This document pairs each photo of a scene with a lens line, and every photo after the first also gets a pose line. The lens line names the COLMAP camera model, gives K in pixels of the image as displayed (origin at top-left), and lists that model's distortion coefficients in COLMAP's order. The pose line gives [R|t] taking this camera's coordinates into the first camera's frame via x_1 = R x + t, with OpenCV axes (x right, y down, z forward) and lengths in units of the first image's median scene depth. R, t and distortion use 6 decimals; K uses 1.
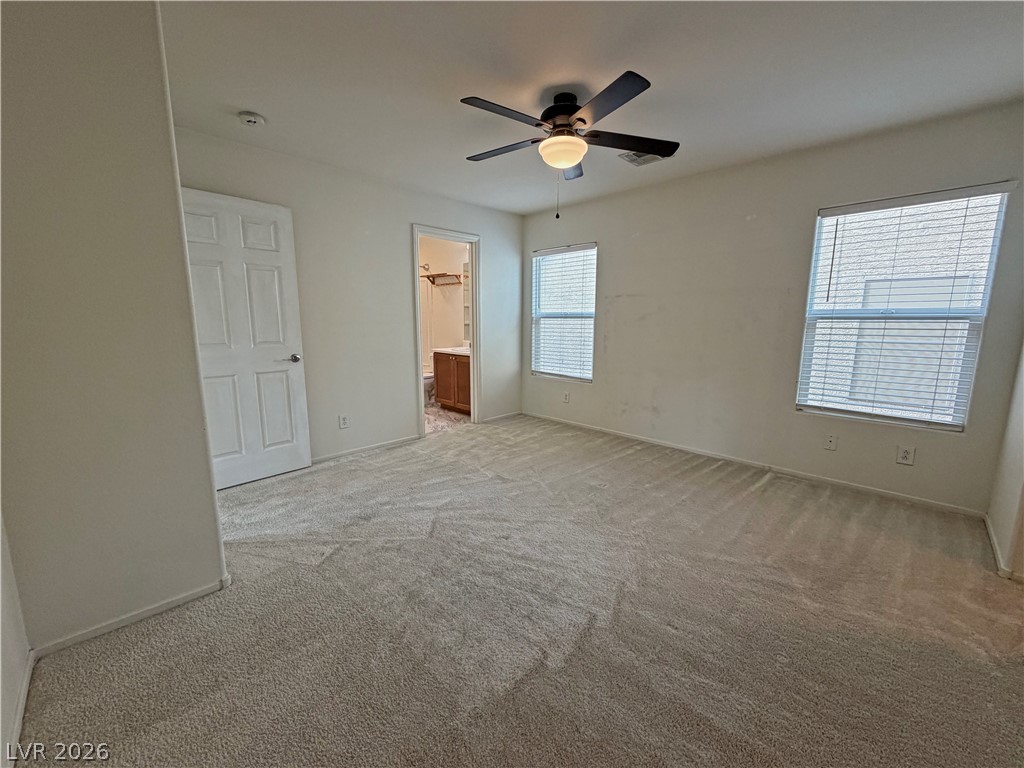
lens RADIAL K [[408.5, 0, 512.4], [0, 408.5, 379.8], [0, 0, 1]] dist [0.002181, -0.000555]
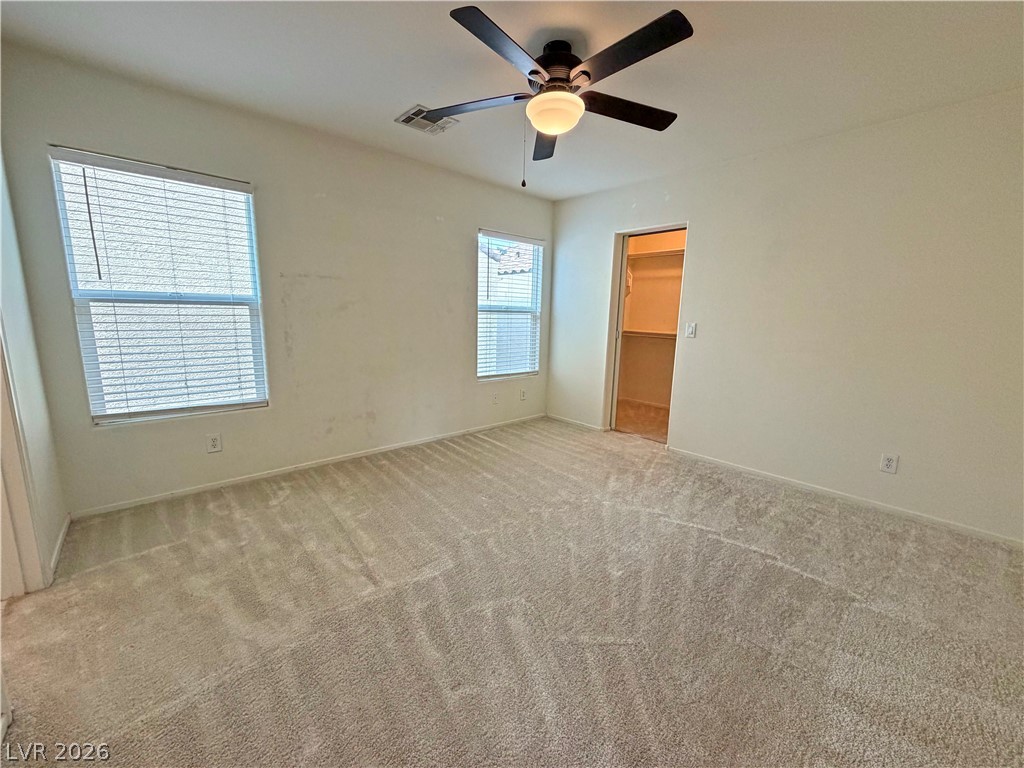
lens RADIAL K [[408.5, 0, 514.7], [0, 408.5, 385.7], [0, 0, 1]] dist [0.002181, -0.000555]
pose [[0.053833, -0.177483, 0.982650, -0.456354], [0.124181, 0.977628, 0.169773, -0.093813], [-0.990798, 0.112887, 0.074669, 0.615182]]
